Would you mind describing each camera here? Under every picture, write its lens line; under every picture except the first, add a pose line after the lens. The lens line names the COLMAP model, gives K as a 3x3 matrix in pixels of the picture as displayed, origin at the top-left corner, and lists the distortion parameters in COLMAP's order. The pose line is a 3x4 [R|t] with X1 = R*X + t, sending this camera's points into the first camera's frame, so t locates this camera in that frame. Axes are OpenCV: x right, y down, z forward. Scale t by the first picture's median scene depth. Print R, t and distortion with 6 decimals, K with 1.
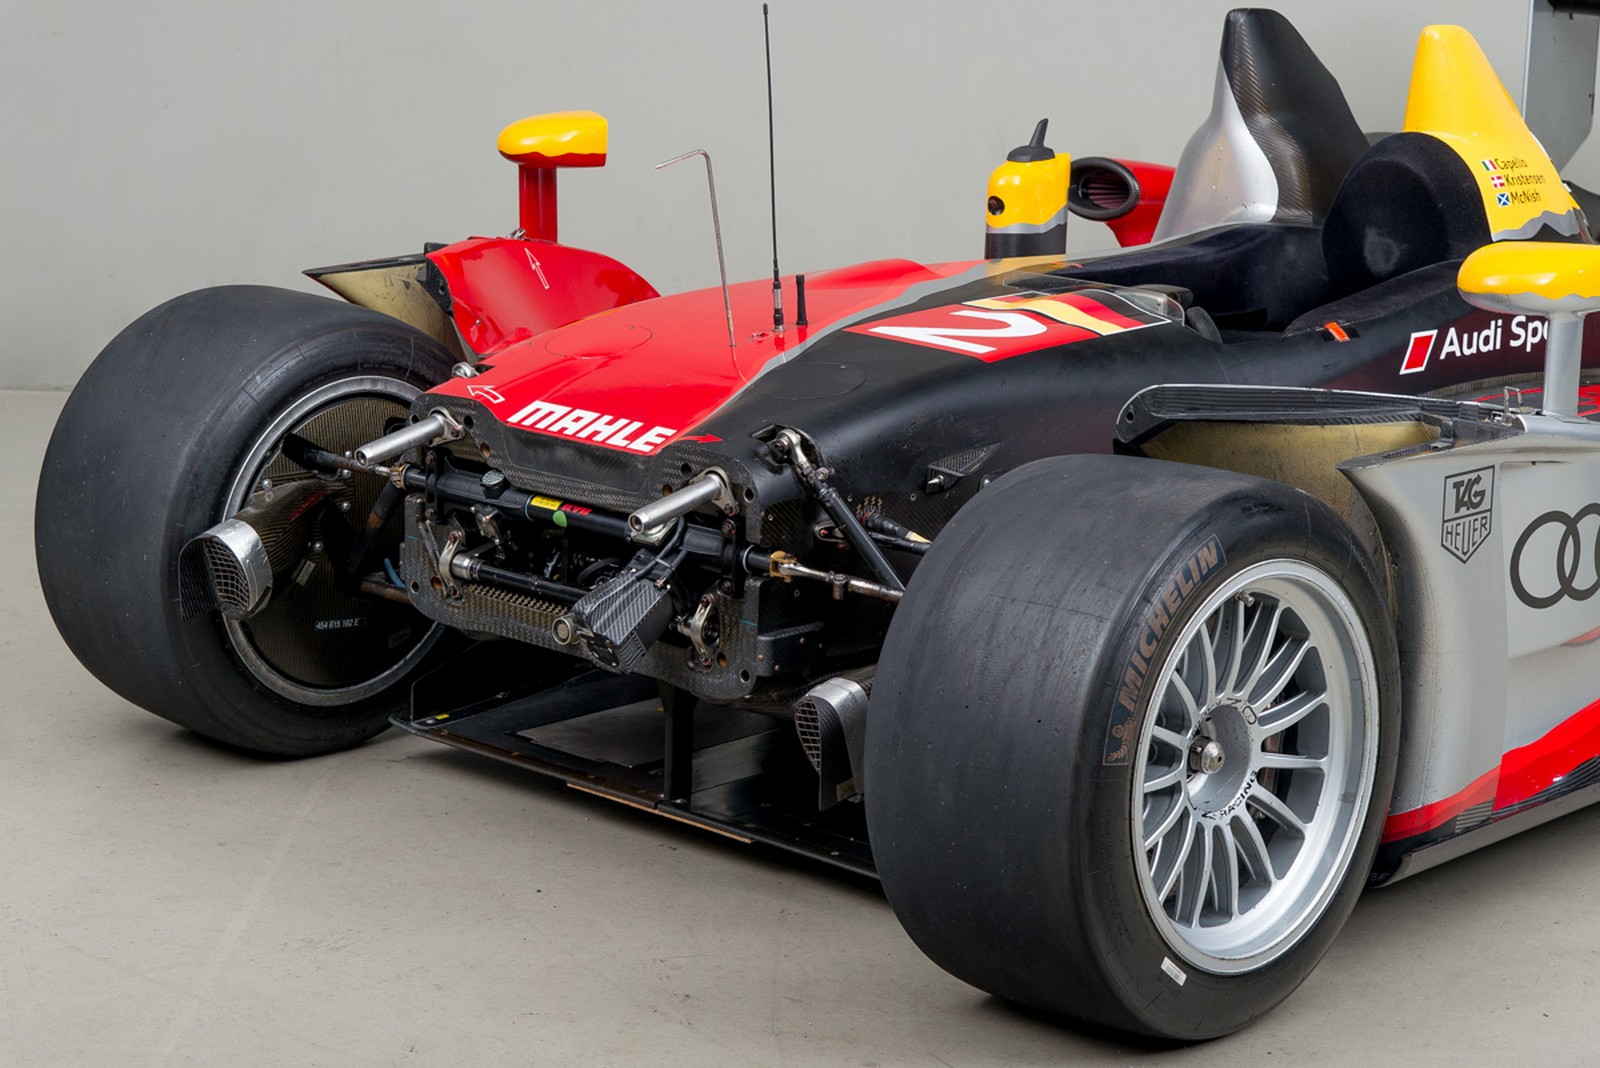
lens RADIAL K [[3388.4, 0, 800.0], [0, 3388.4, 534.0], [0, 0, 1]] dist [-0.024672, -0.552437]
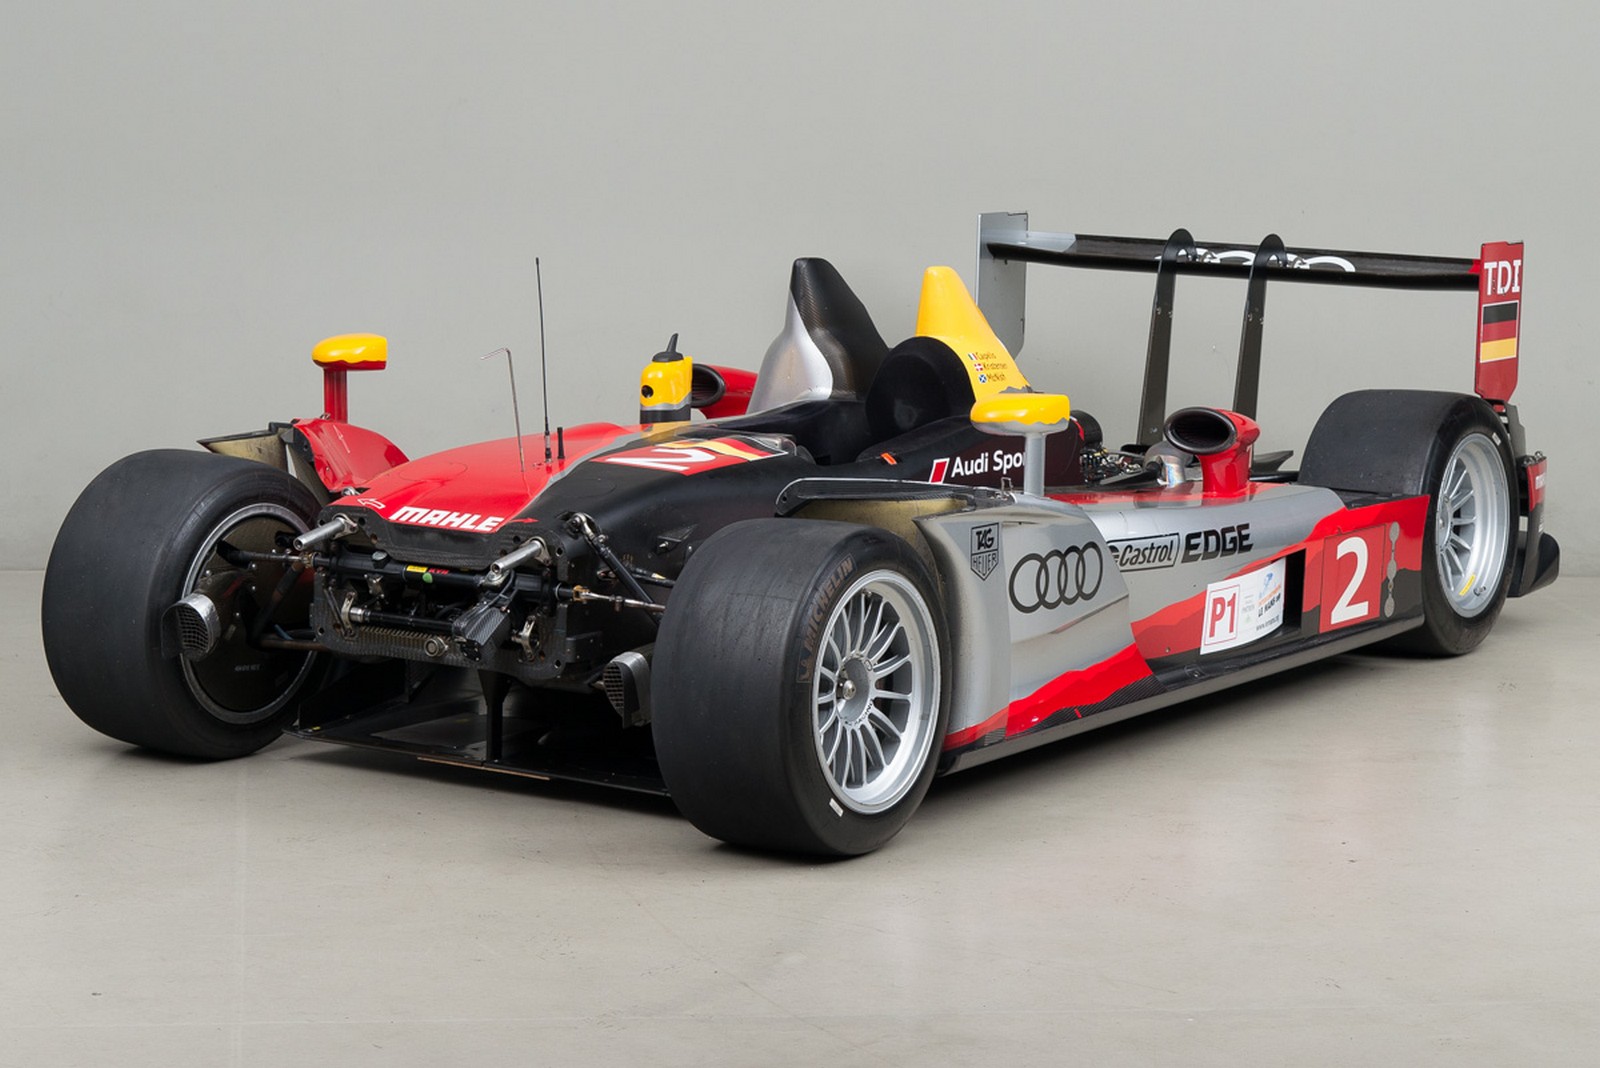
lens RADIAL K [[3619.8, 0, 832.3], [0, 3619.8, 535.2], [0, 0, 1]] dist [-0.005287, -0.540084]
pose [[0.982126, -0.026359, 0.186368, -0.197923], [0.041311, 0.996190, -0.076804, 0.112802], [-0.183633, 0.083130, 0.979473, -0.699876]]
